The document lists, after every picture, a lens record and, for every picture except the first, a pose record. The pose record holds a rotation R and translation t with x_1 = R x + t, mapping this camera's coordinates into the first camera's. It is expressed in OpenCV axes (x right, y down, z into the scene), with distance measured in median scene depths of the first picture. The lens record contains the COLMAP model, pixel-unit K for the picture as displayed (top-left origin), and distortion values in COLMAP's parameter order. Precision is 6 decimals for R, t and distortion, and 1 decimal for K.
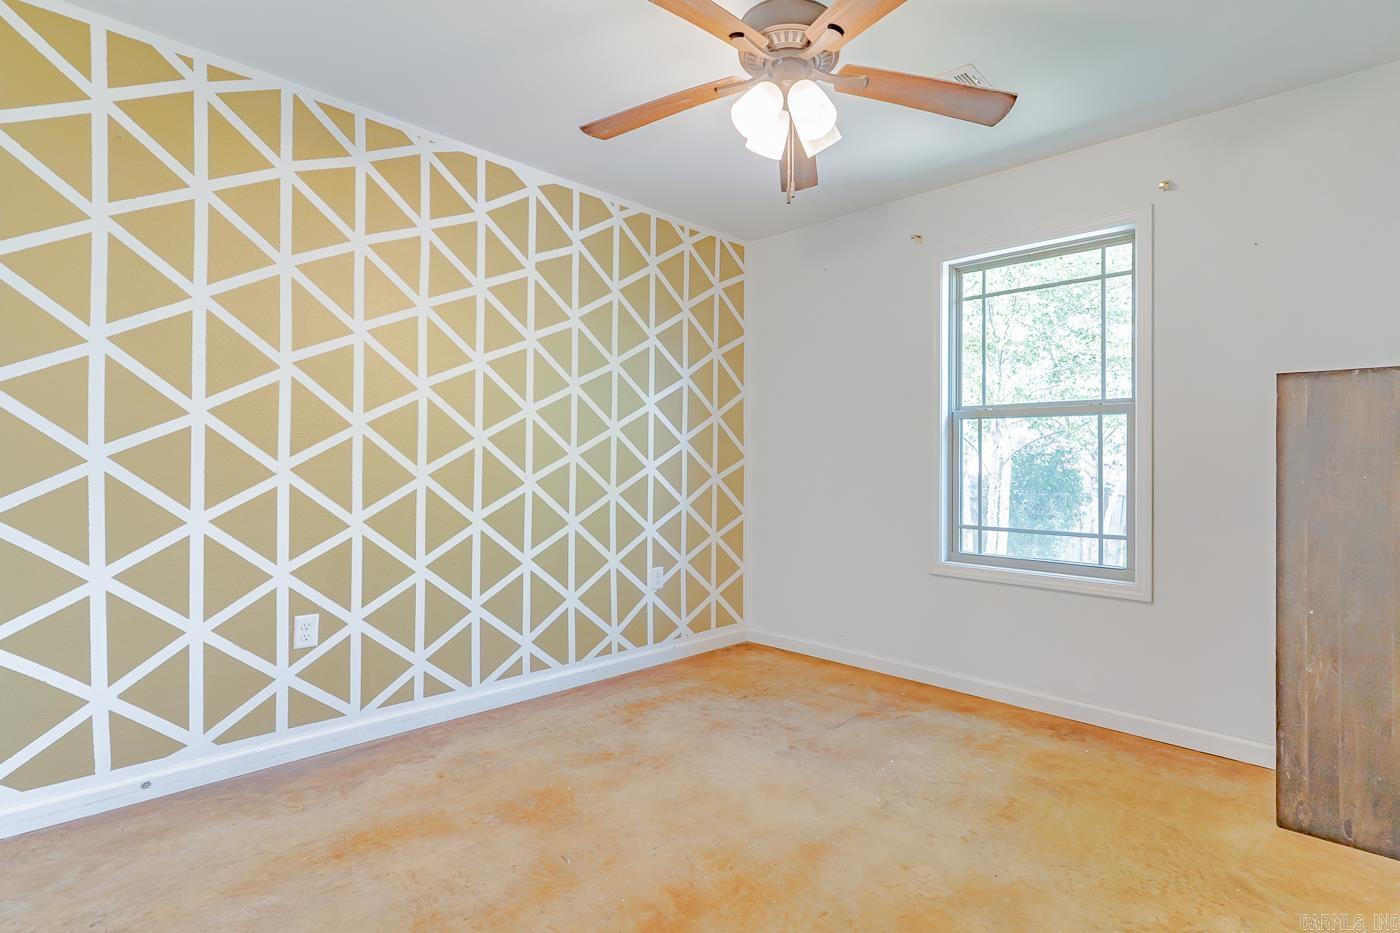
lens RADIAL K [[670.5, 0, 696.8], [0, 670.5, 461.9], [0, 0, 1]] dist [0.000837, 0.000028]
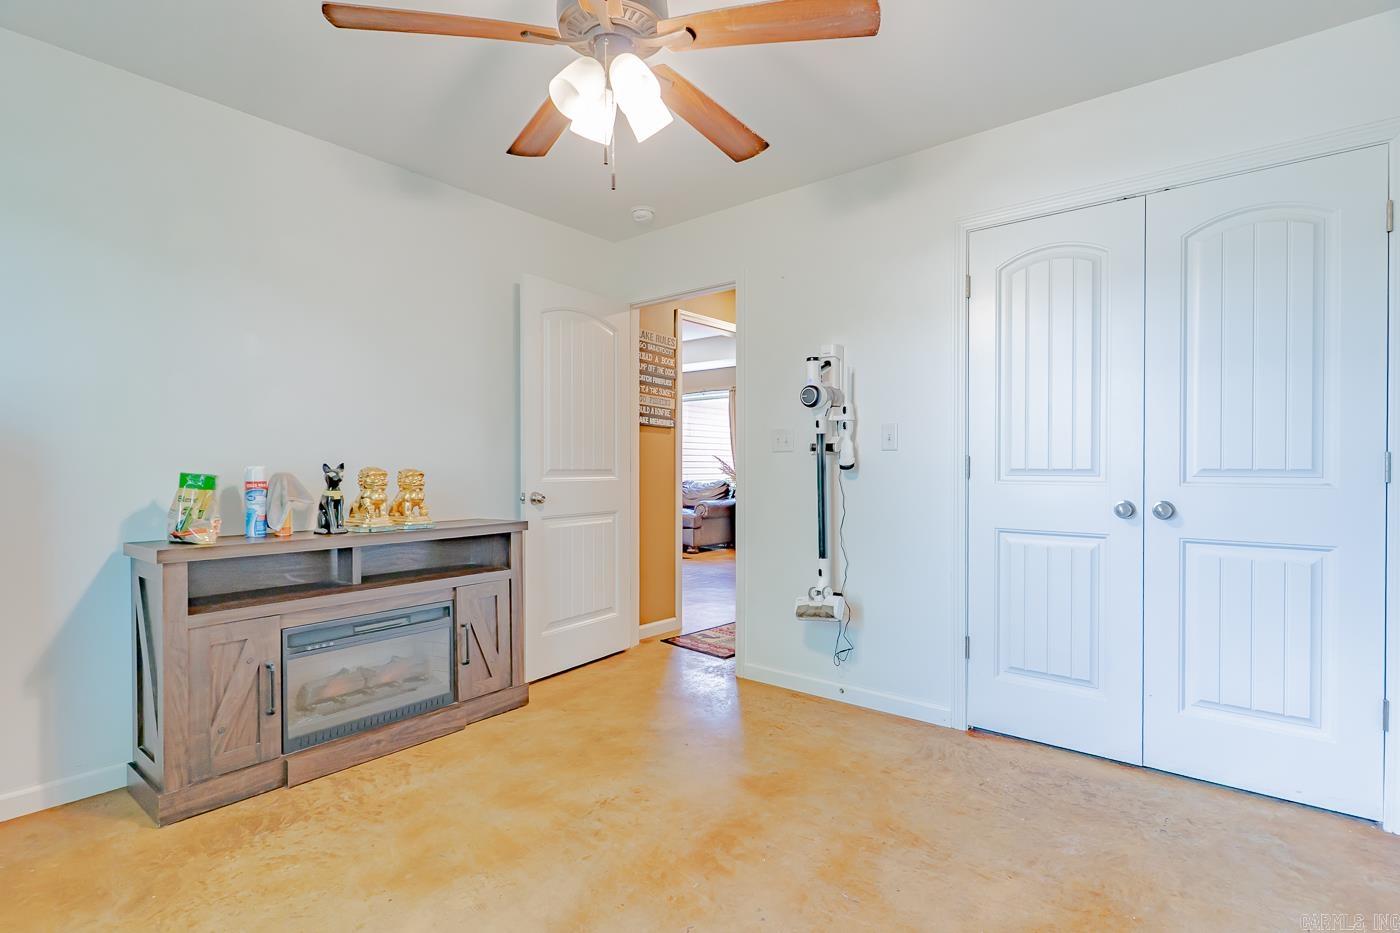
lens RADIAL K [[670.5, 0, 696.8], [0, 670.5, 461.9], [0, 0, 1]] dist [0.000837, 0.000028]
pose [[-0.988274, -0.008039, -0.152477, 0.171429], [-0.006763, 0.999938, -0.008890, 0.004591], [0.152539, -0.007755, -0.988267, 2.035588]]
